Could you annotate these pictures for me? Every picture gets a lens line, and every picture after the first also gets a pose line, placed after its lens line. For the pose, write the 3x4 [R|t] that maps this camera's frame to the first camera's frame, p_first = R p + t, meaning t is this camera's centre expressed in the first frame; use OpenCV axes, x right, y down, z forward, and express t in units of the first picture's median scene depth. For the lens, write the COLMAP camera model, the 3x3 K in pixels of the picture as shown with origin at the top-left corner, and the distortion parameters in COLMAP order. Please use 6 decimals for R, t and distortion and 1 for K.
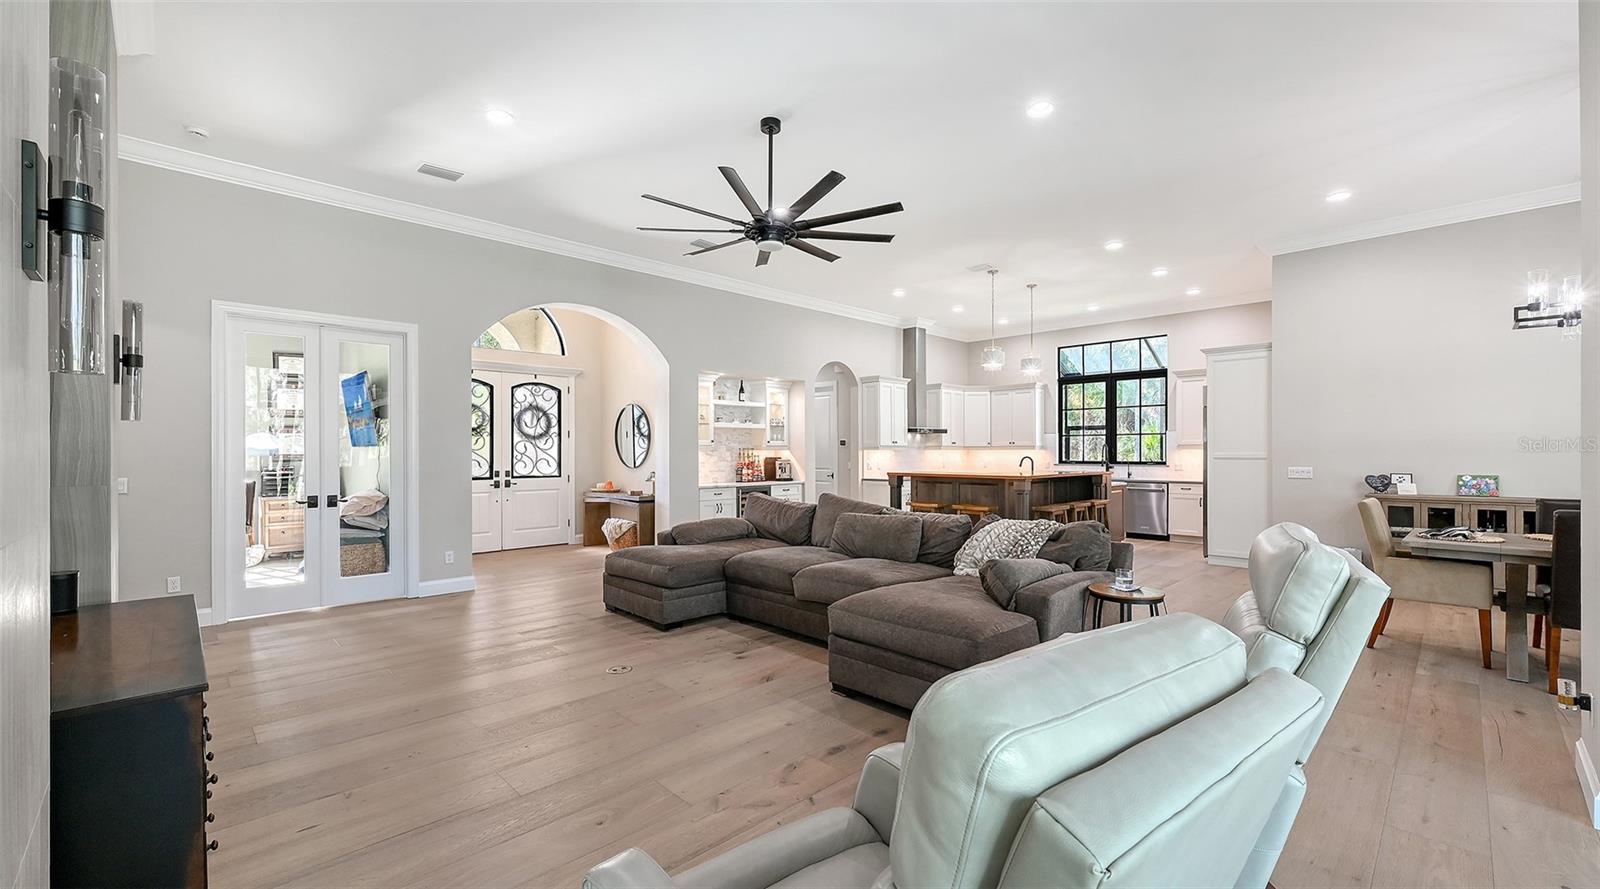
lens RADIAL K [[639.6, 0, 809.0], [0, 639.6, 450.6], [0, 0, 1]] dist [0.002146, 0.000351]
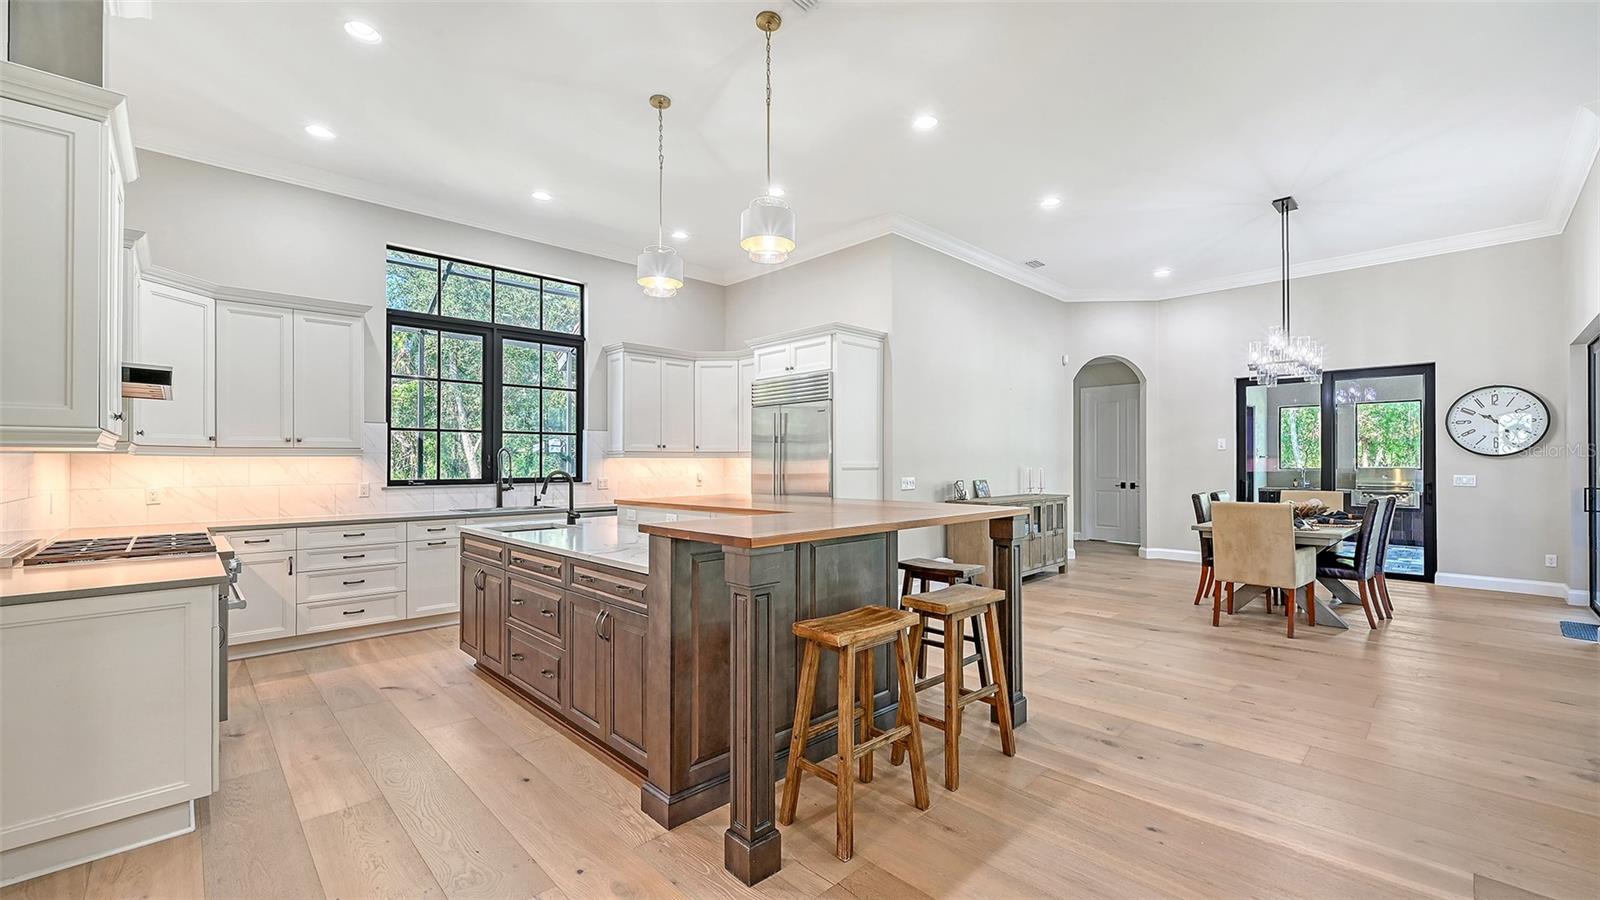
lens RADIAL K [[641.0, 0, 797.8], [0, 641.0, 457.0], [0, 0, 1]] dist [-0.001767, -0.000130]
pose [[0.012396, 0.011039, 0.999862, -0.103628], [0.001112, 0.999938, -0.011054, 0.004738], [-0.999923, 0.001249, 0.012383, 0.822267]]
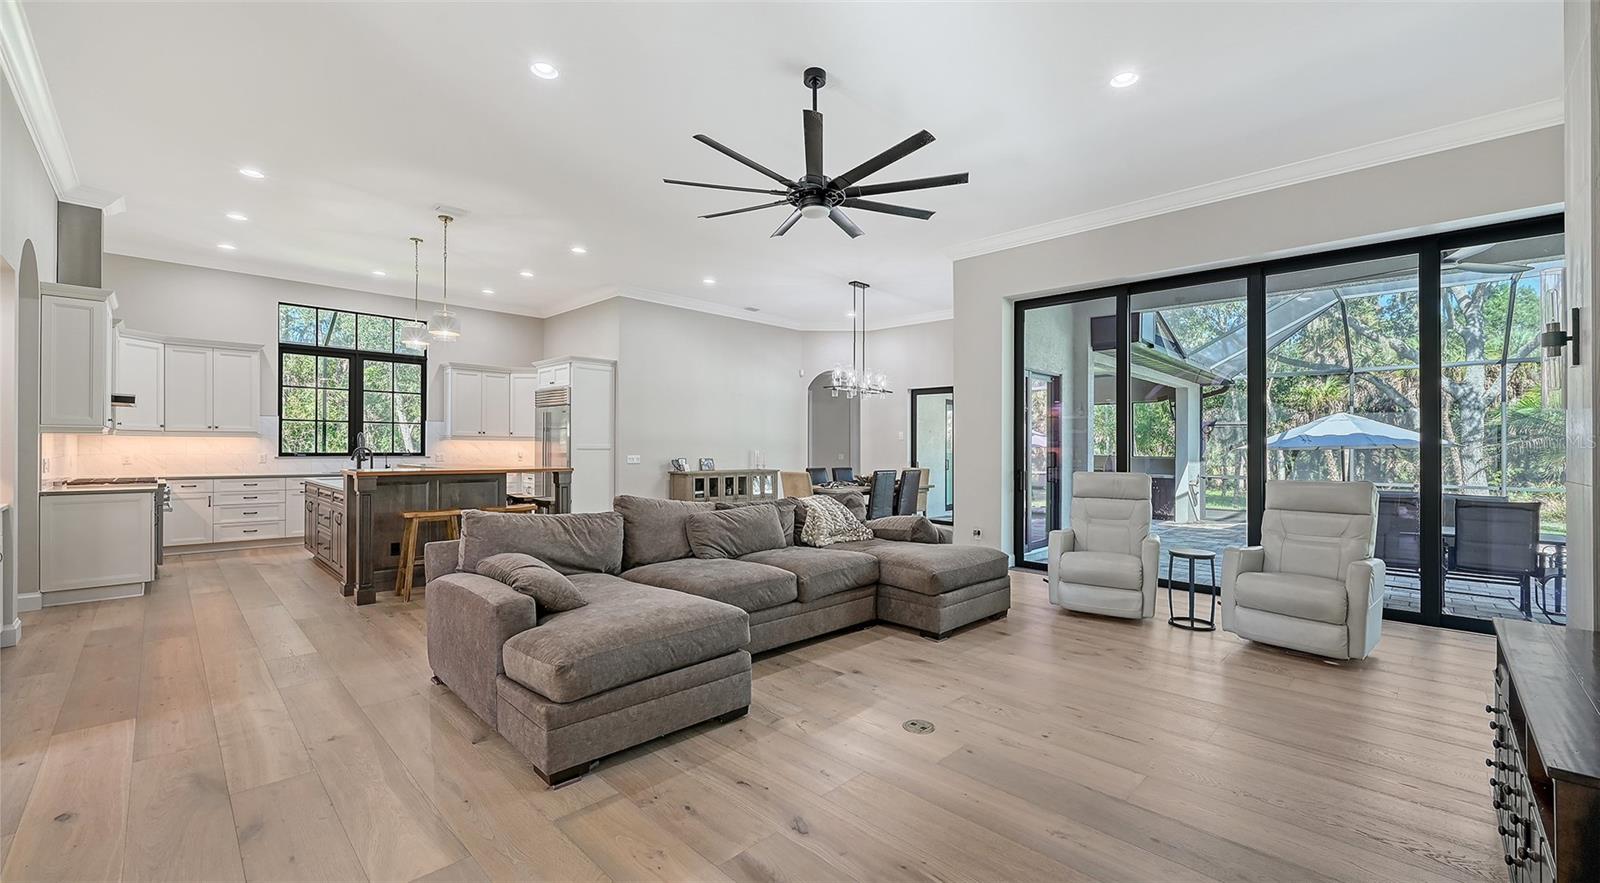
lens RADIAL K [[636.7, 0, 792.5], [0, 636.7, 451.6], [0, 0, 1]] dist [-0.001340, -0.000110]
pose [[-0.004171, -0.005354, 0.999977, -0.434639], [-0.011969, 0.999914, 0.005304, 0.004134], [-0.999920, -0.011947, -0.004235, 0.476404]]
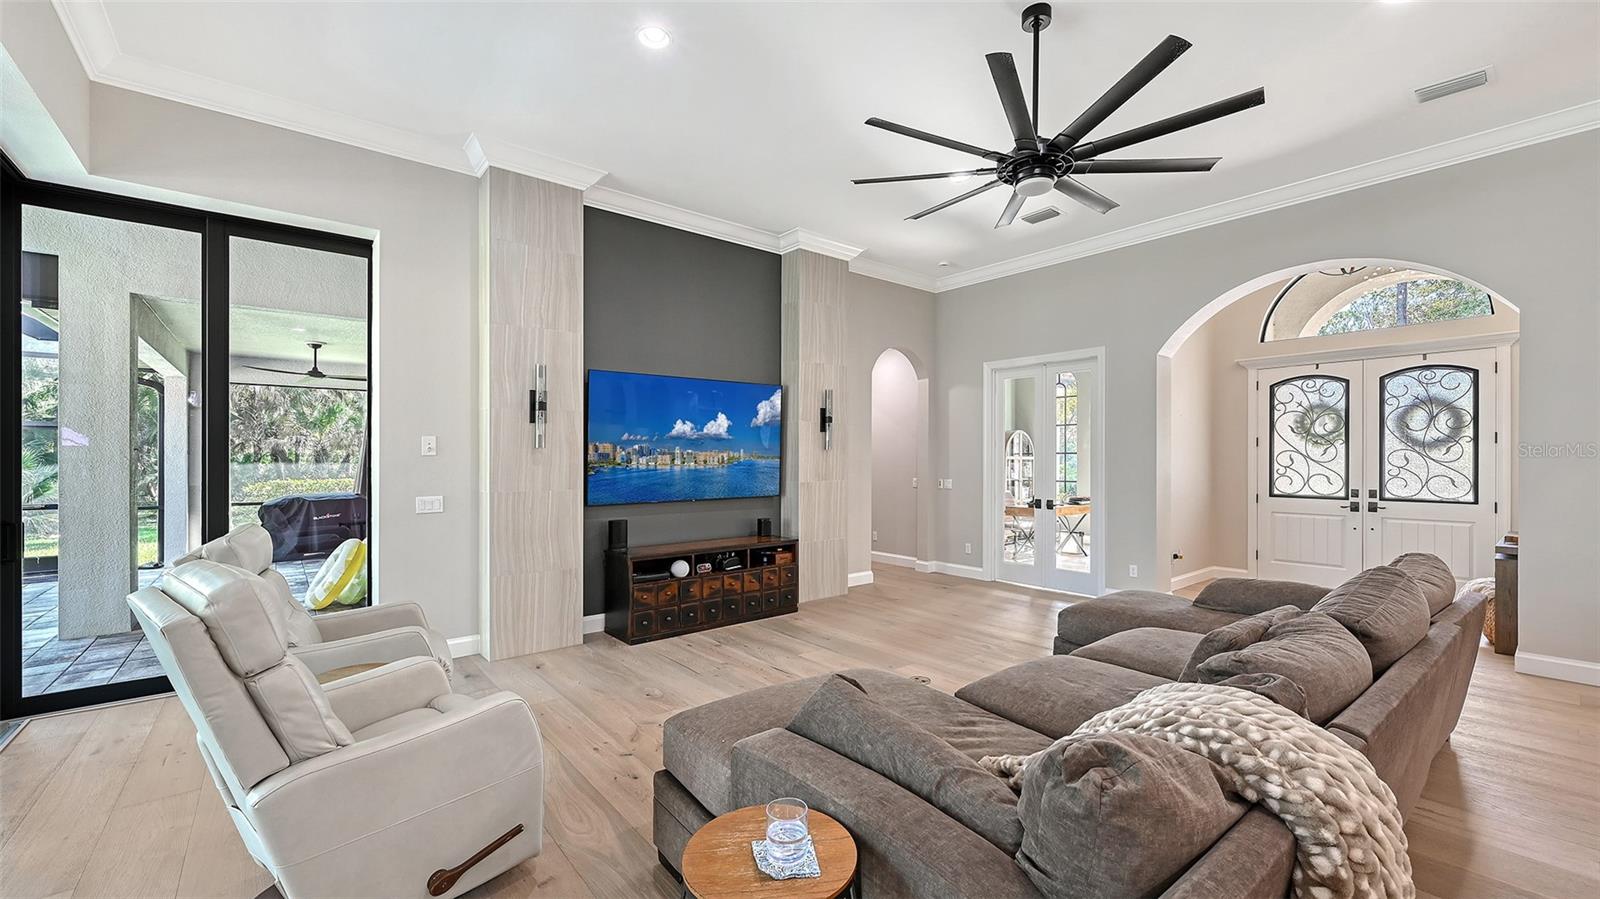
lens RADIAL K [[643.8, 0, 803.7], [0, 643.8, 458.1], [0, 0, 1]] dist [-0.000768, 0.000694]
pose [[-0.090374, 0.001501, -0.995907, 0.315620], [0.003702, 0.999992, 0.001171, -0.008589], [0.995901, -0.003581, -0.090379, 0.374050]]
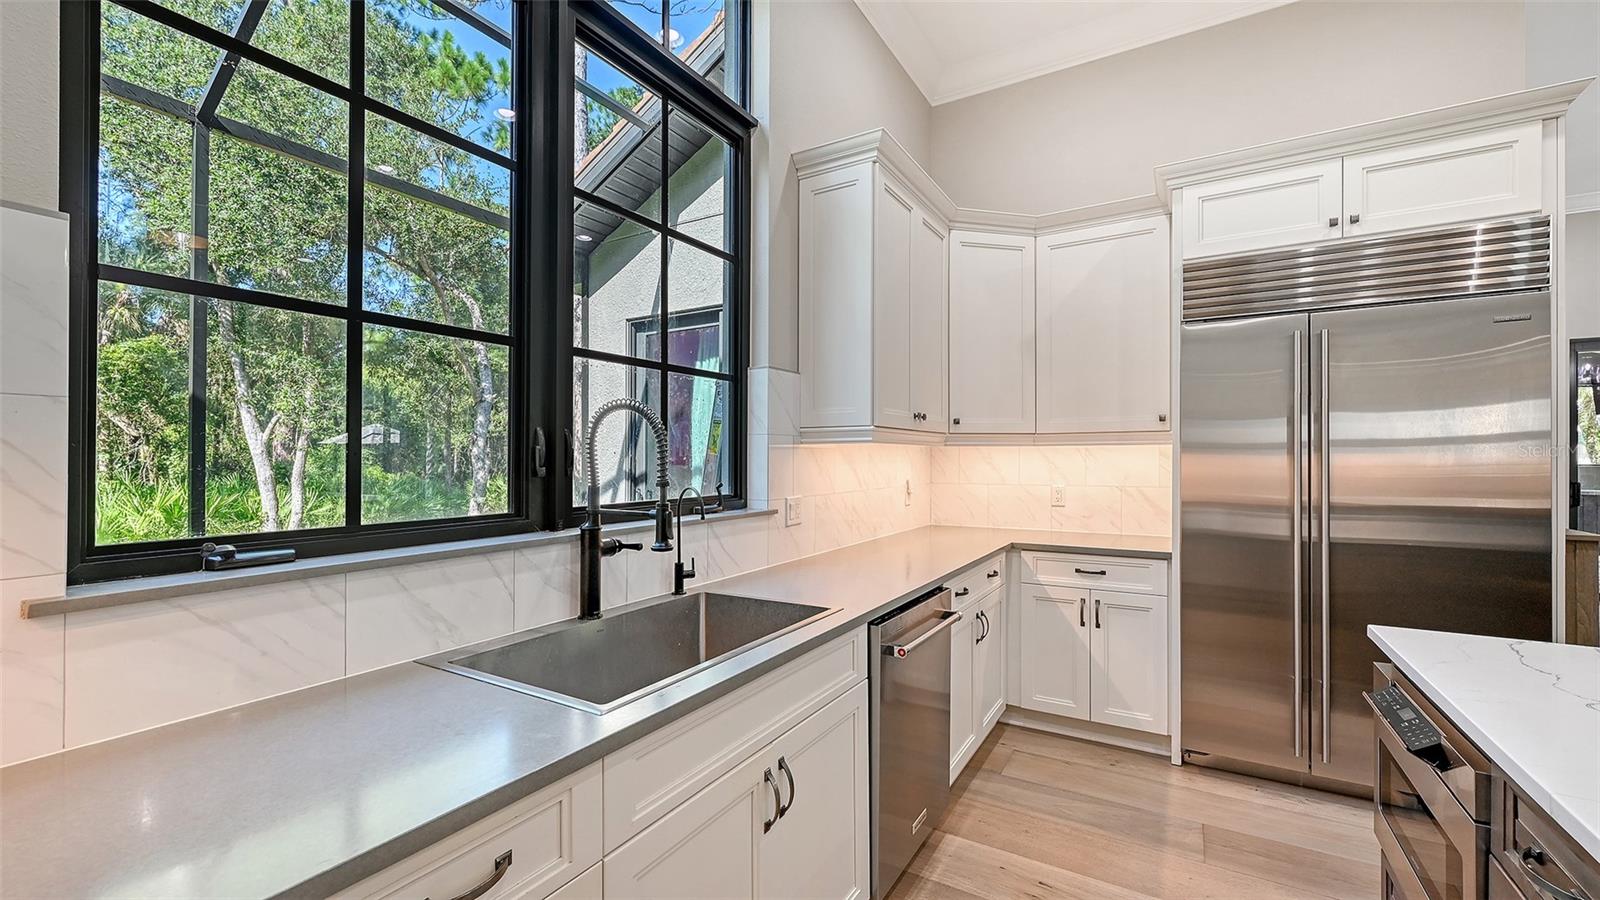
lens RADIAL K [[643.8, 0, 803.7], [0, 643.8, 458.6], [0, 0, 1]] dist [-0.000768, 0.000694]
pose [[-0.245019, 0.002474, 0.969515, 0.340278], [0.001787, 0.999996, -0.002100, 0.004519], [-0.969517, 0.001218, -0.245023, 1.110747]]
